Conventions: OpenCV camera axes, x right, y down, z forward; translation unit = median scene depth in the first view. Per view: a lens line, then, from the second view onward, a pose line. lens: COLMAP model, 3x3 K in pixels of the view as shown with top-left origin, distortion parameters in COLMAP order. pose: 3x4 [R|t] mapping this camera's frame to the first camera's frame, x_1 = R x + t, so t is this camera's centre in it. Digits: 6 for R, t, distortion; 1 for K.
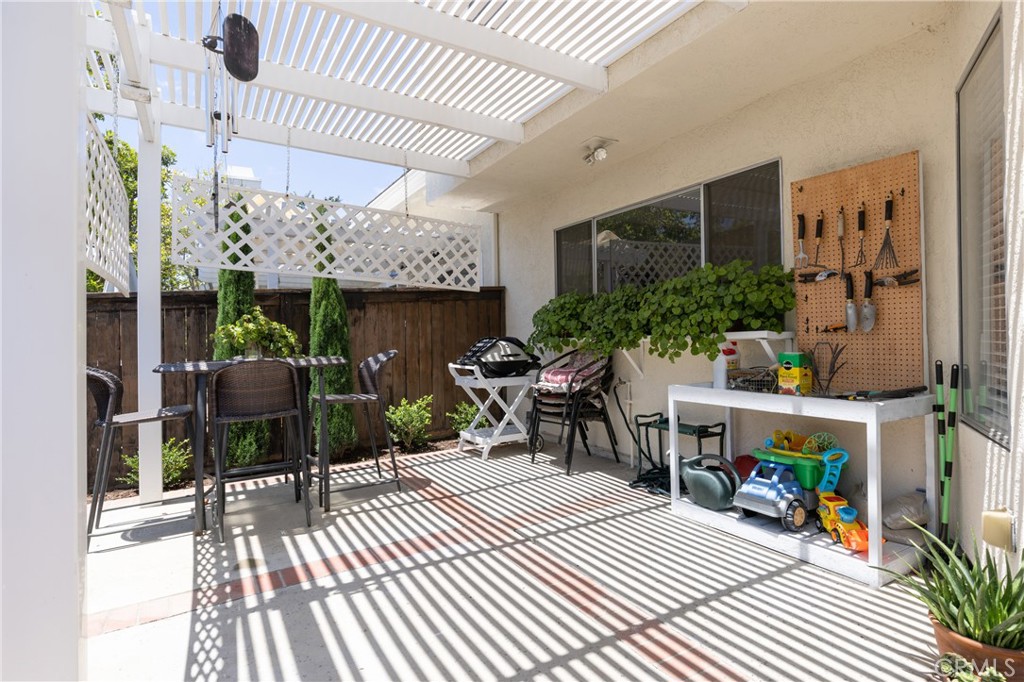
lens RADIAL K [[525.7, 0, 511.0], [0, 525.7, 338.6], [0, 0, 1]] dist [-0.000091, -0.001666]
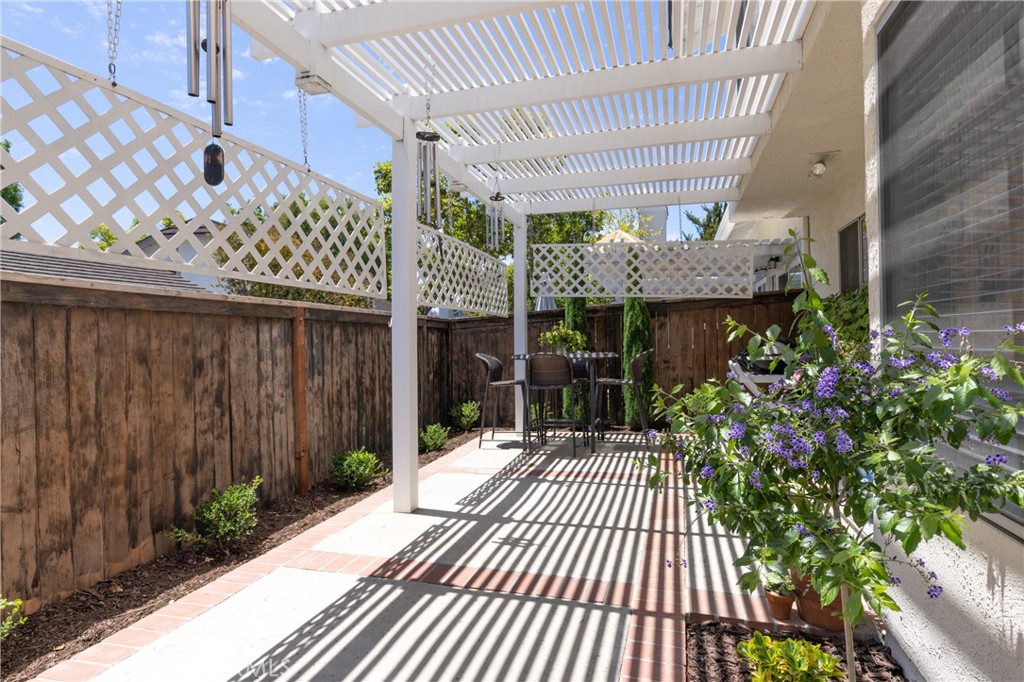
lens RADIAL K [[525.7, 0, 513.8], [0, 525.7, 341.7], [0, 0, 1]] dist [-0.000091, -0.001666]
pose [[0.672805, 0.005542, -0.739799, 0.452288], [0.002924, 0.999944, 0.010149, -0.008619], [0.739814, -0.008992, 0.672751, -0.148172]]
